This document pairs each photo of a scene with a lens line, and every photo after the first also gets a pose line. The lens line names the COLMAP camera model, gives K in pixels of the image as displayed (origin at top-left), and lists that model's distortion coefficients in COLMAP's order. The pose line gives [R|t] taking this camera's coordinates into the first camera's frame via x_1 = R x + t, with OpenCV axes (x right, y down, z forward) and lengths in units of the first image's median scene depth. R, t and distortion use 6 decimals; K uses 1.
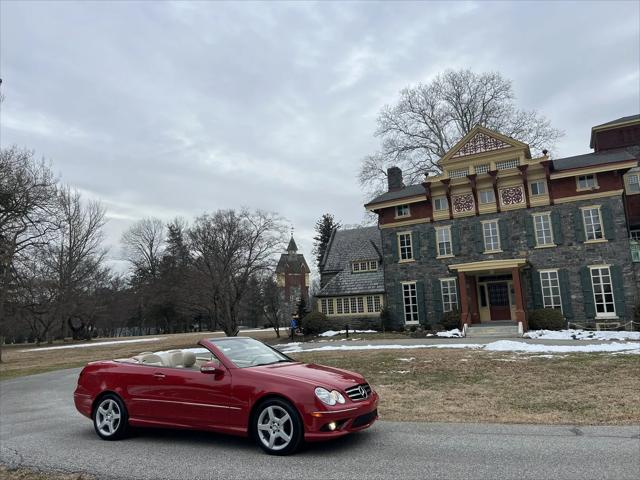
lens RADIAL K [[478.3, 0, 314.0], [0, 478.3, 247.4], [0, 0, 1]] dist [0.063700, -0.073788]
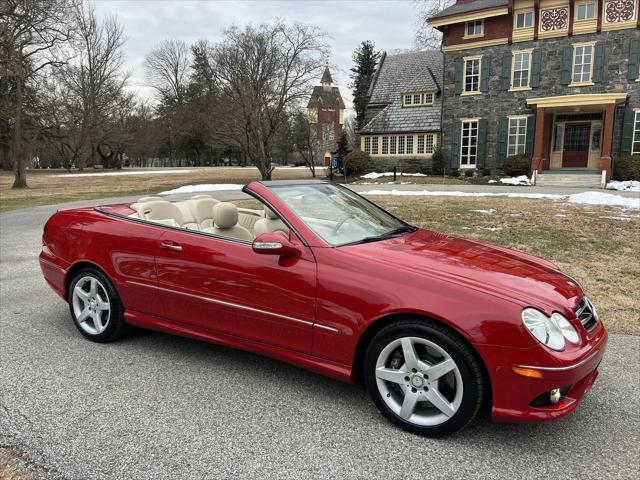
lens RADIAL K [[478.3, 0, 317.9], [0, 478.3, 241.6], [0, 0, 1]] dist [0.063700, -0.073788]
pose [[0.997808, 0.050820, -0.042386, -0.028283], [-0.034908, 0.948354, 0.315287, 0.018314], [0.056220, -0.313117, 0.948049, 0.104148]]
